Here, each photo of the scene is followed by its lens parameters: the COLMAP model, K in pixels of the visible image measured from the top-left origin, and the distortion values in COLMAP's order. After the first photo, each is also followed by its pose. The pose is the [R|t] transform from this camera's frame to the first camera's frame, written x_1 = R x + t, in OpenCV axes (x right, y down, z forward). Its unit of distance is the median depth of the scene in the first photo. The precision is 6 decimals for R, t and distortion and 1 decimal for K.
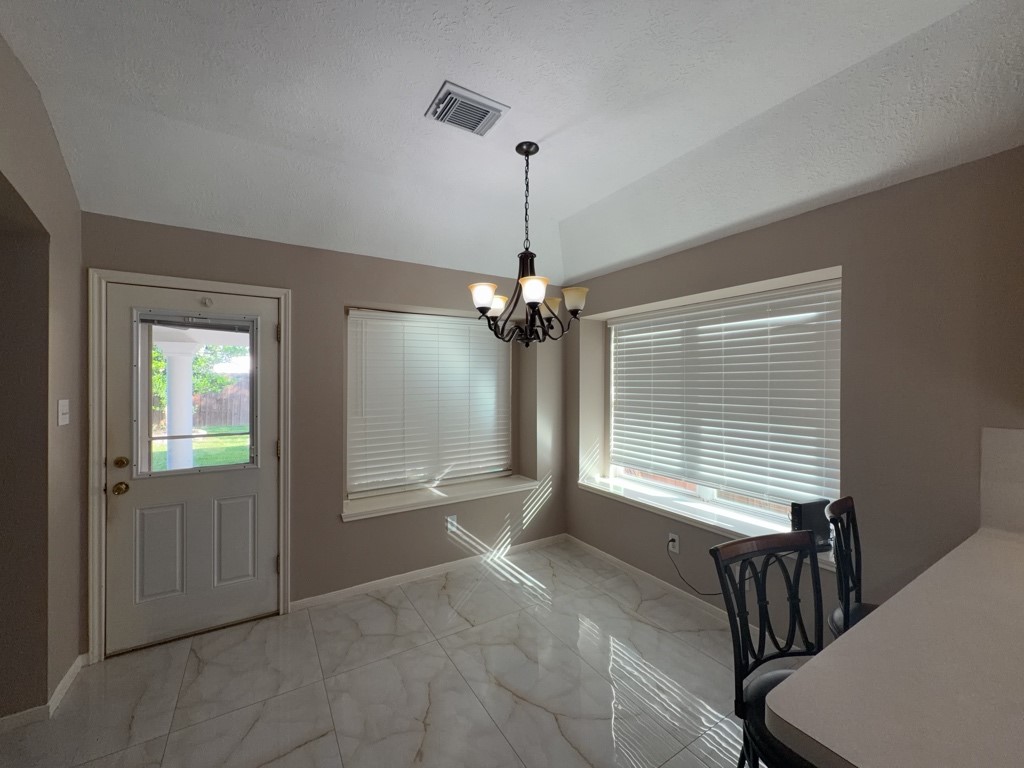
lens RADIAL K [[408.9, 0, 511.8], [0, 408.9, 384.5], [0, 0, 1]] dist [0.000867, 0.000192]
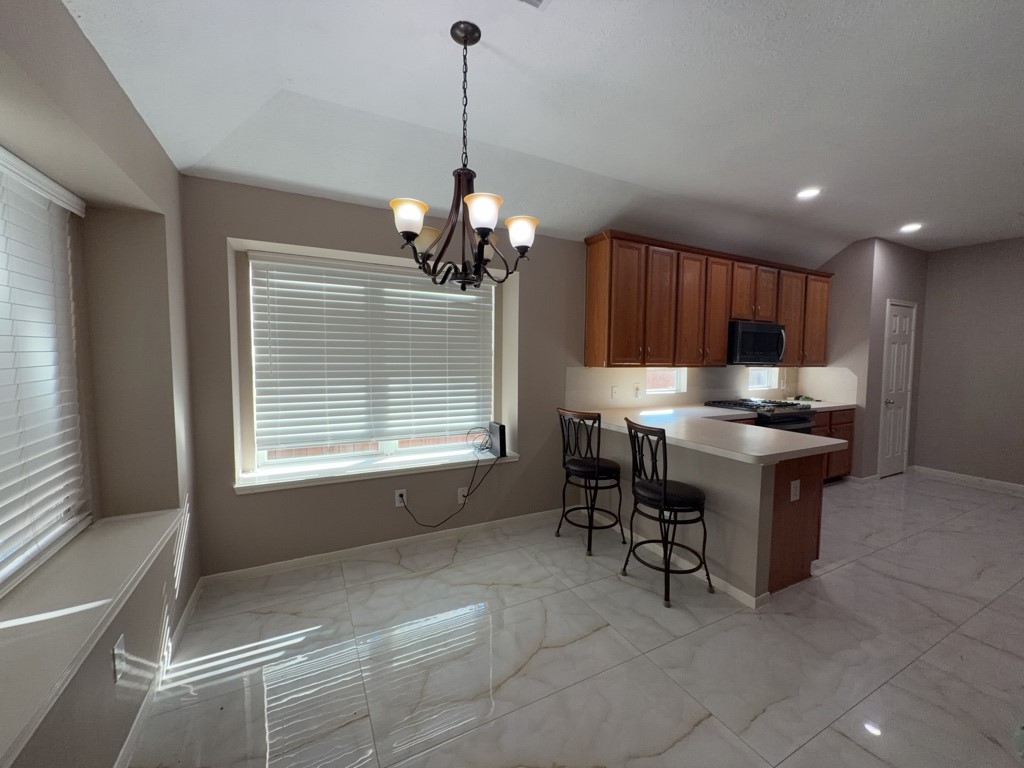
lens RADIAL K [[408.9, 0, 511.8], [0, 408.9, 384.5], [0, 0, 1]] dist [0.000867, 0.000192]
pose [[0.080102, -0.068979, 0.994397, -0.577645], [-0.005331, 0.997559, 0.069628, 0.026963], [-0.996772, -0.010878, 0.079539, 0.626894]]
